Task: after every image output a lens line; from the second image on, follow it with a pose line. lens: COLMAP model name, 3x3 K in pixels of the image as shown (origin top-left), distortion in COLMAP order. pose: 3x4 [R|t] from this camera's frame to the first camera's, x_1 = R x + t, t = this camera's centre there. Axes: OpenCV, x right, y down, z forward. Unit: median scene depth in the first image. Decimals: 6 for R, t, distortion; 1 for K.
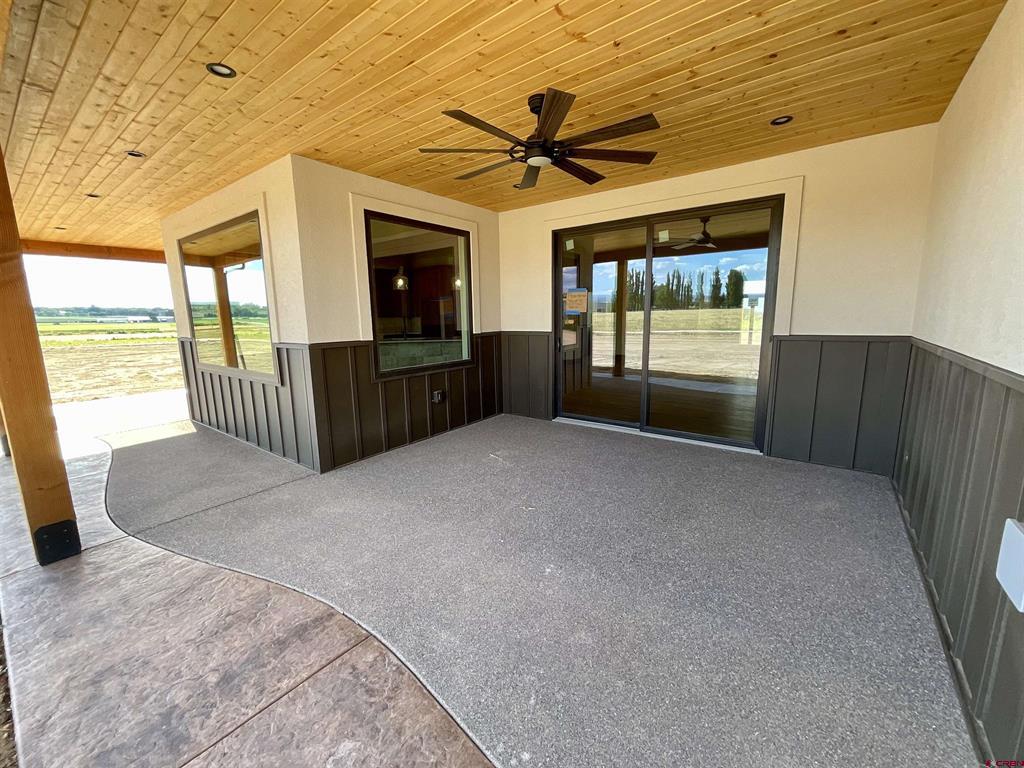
lens RADIAL K [[417.9, 0, 511.1], [0, 417.9, 380.7], [0, 0, 1]] dist [0.001994, -0.000042]
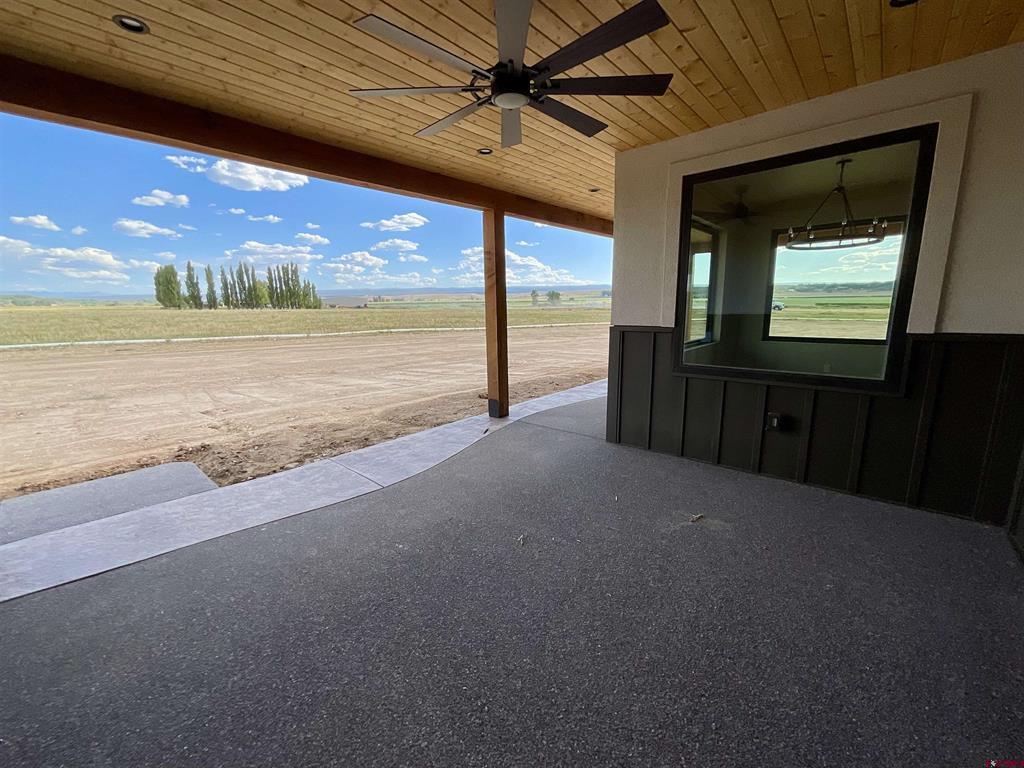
lens RADIAL K [[417.9, 0, 513.6], [0, 417.9, 381.4], [0, 0, 1]] dist [0.001994, -0.000042]
pose [[-0.072116, 0.203367, -0.976443, 0.729621], [-0.137096, 0.967679, 0.211667, -0.158665], [0.987929, 0.149131, -0.041904, 0.899758]]
